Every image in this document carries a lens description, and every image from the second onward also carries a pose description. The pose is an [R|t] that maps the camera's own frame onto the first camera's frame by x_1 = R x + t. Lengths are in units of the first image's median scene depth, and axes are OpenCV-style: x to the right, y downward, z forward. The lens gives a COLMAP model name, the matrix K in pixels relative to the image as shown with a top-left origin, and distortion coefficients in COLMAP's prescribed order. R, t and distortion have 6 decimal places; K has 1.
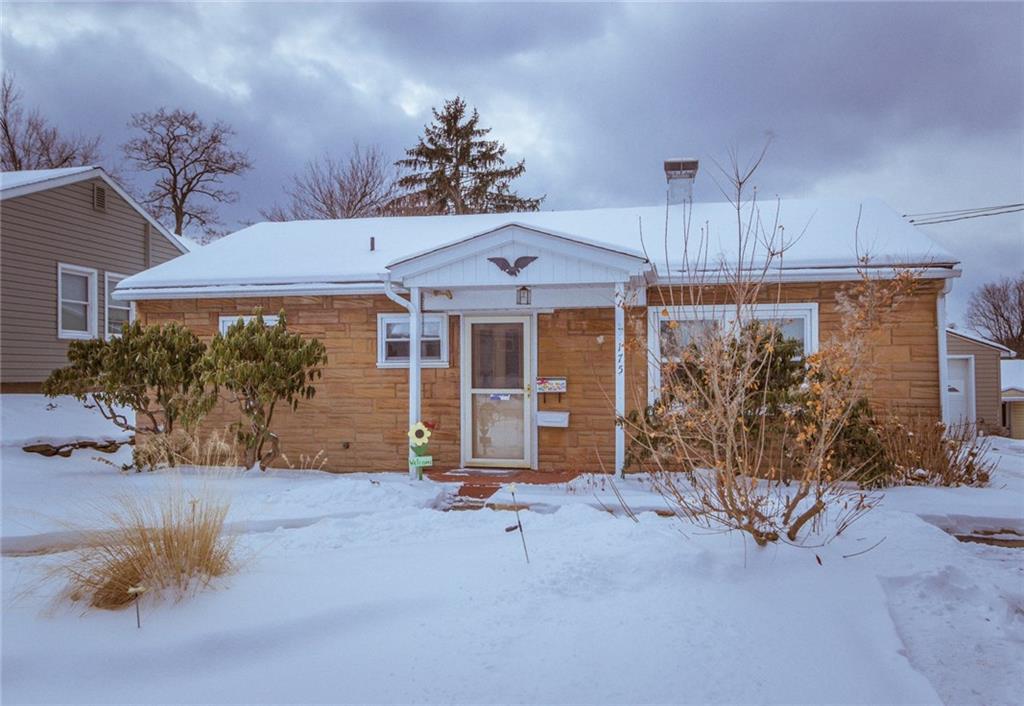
lens RADIAL K [[814.9, 0, 512.1], [0, 814.9, 355.9], [0, 0, 1]] dist [-0.000959, -0.000043]
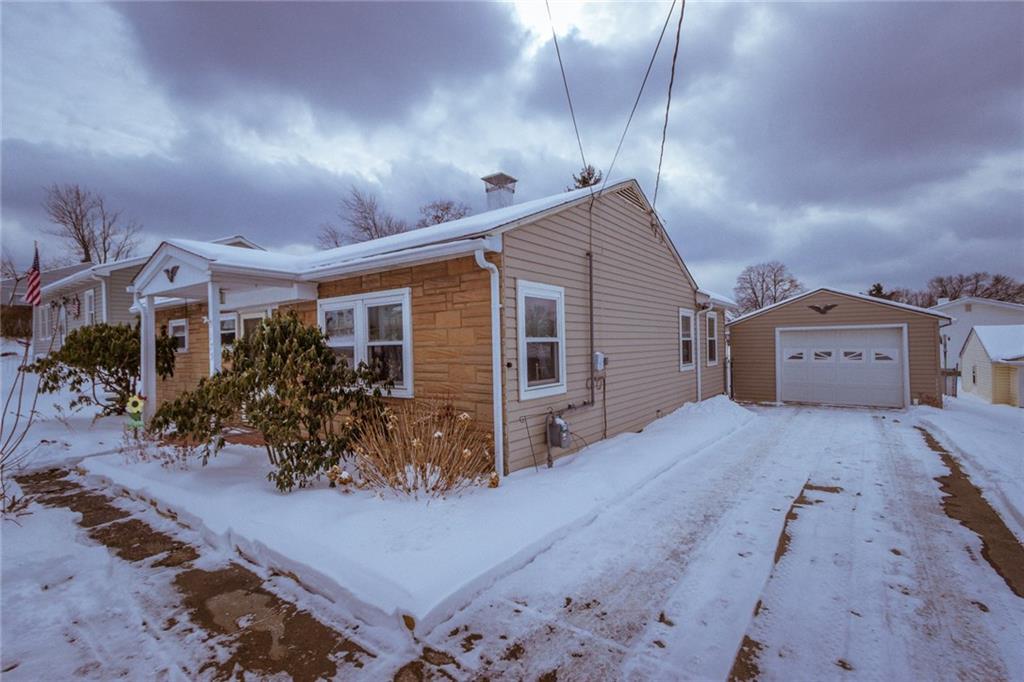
lens RADIAL K [[468.3, 0, 511.7], [0, 468.3, 341.6], [0, 0, 1]] dist [0.010029, -0.000172]
pose [[0.905614, -0.017723, -0.423733, 0.709684], [0.027177, 0.999498, 0.016280, -0.003519], [0.423232, -0.026259, 0.905641, 0.501074]]
